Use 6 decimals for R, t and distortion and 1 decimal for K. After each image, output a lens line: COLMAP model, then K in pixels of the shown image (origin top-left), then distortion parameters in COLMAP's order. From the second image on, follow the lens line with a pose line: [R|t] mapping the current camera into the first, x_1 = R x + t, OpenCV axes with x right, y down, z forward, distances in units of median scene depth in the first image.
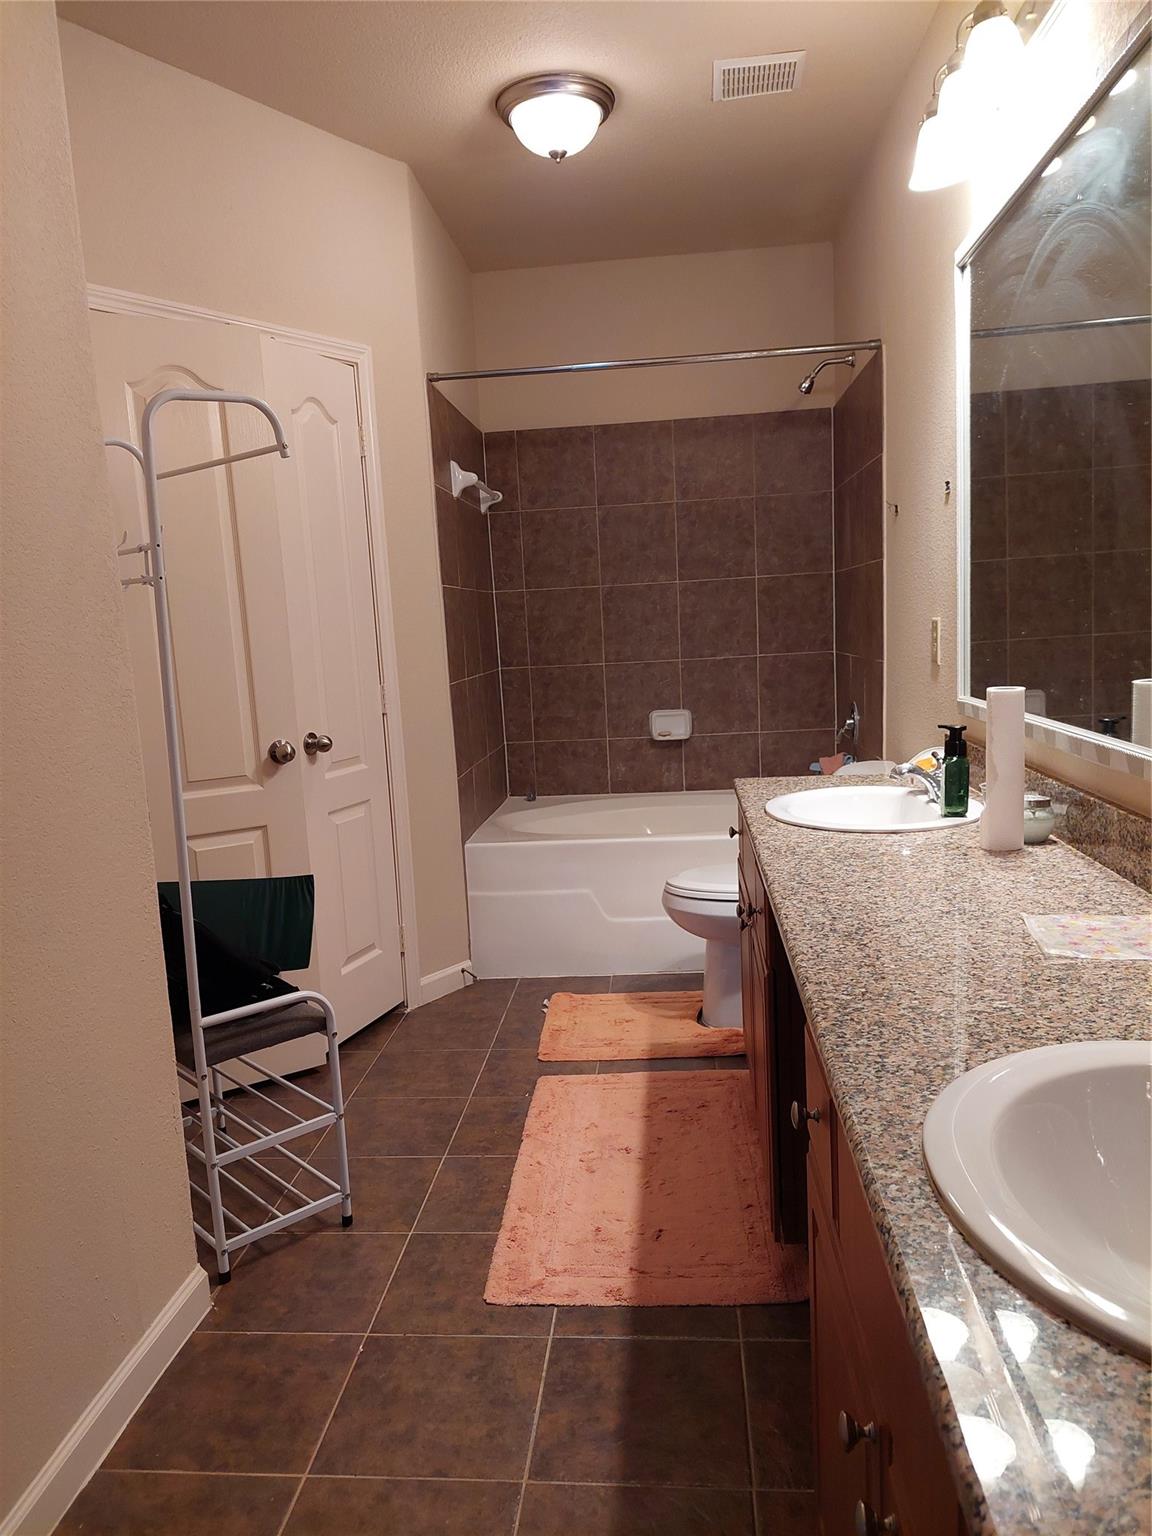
lens RADIAL K [[1111.6, 0, 578.0], [0, 1111.6, 781.3], [0, 0, 1]] dist [0.062222, -0.063214]
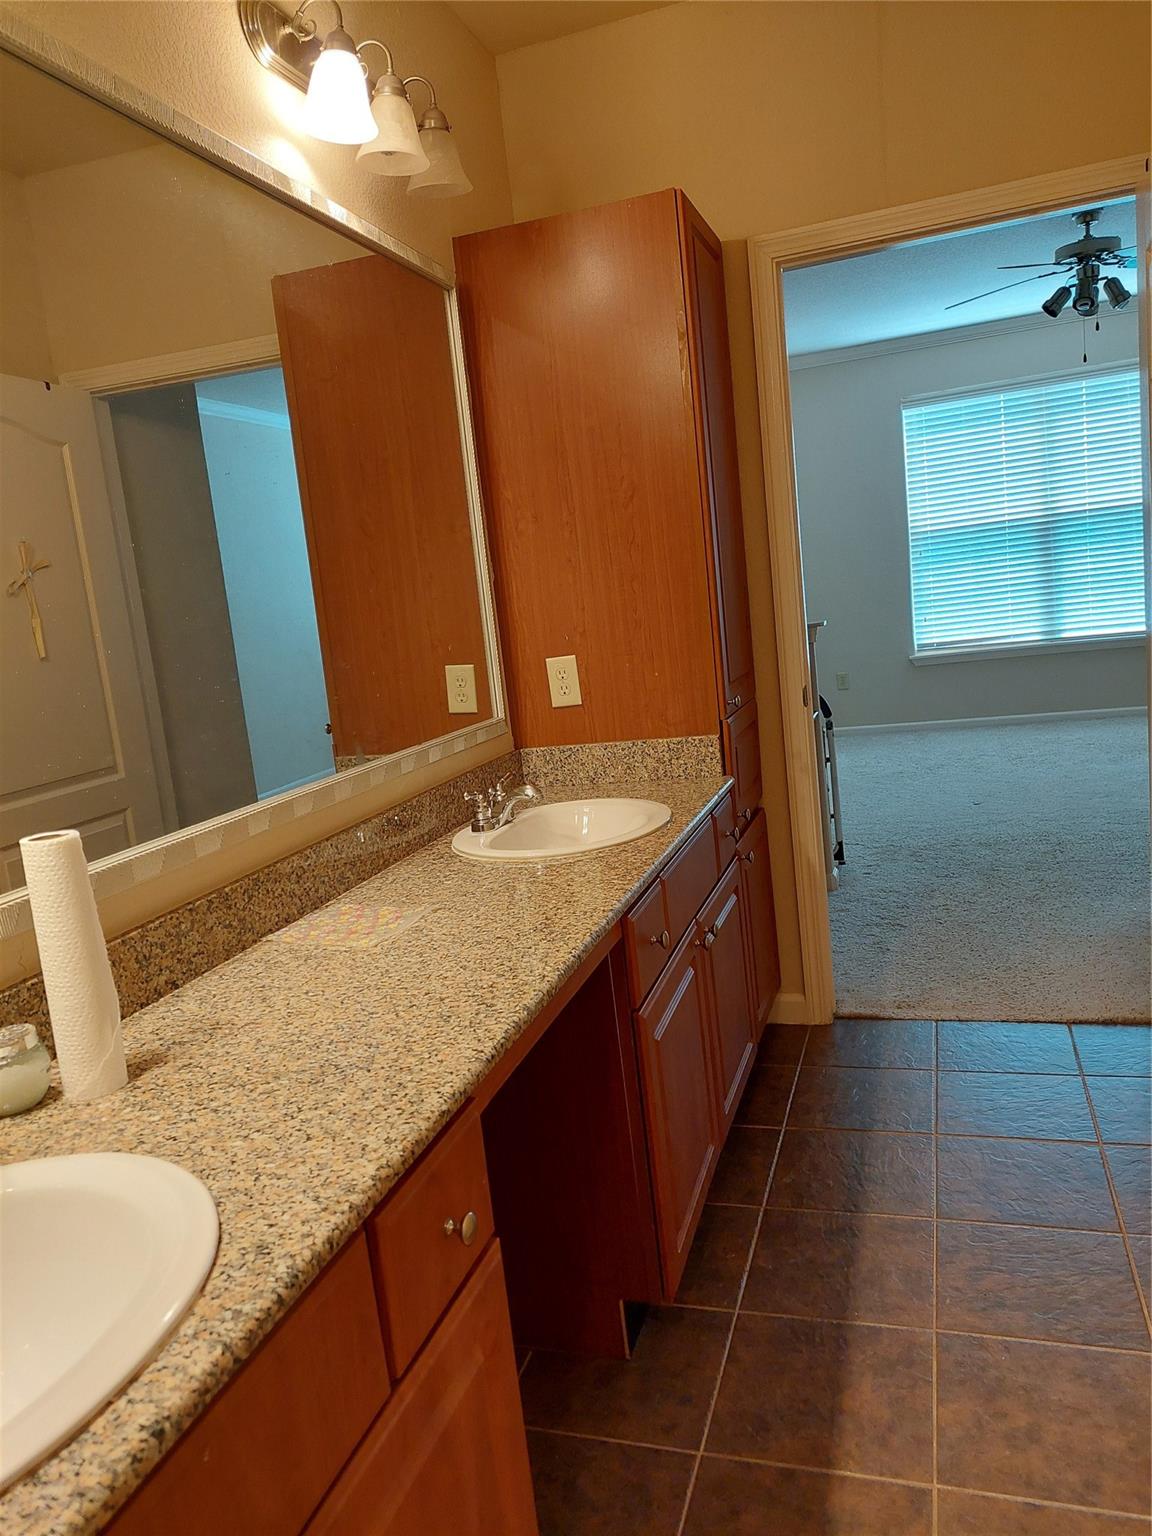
lens RADIAL K [[1111.6, 0, 568.4], [0, 1111.6, 778.8], [0, 0, 1]] dist [0.062222, -0.063214]
pose [[-0.962583, 0.121352, 0.242296, -0.053273], [0.191005, 0.938085, 0.288986, -0.277612], [-0.192225, 0.324453, -0.926164, 1.768493]]
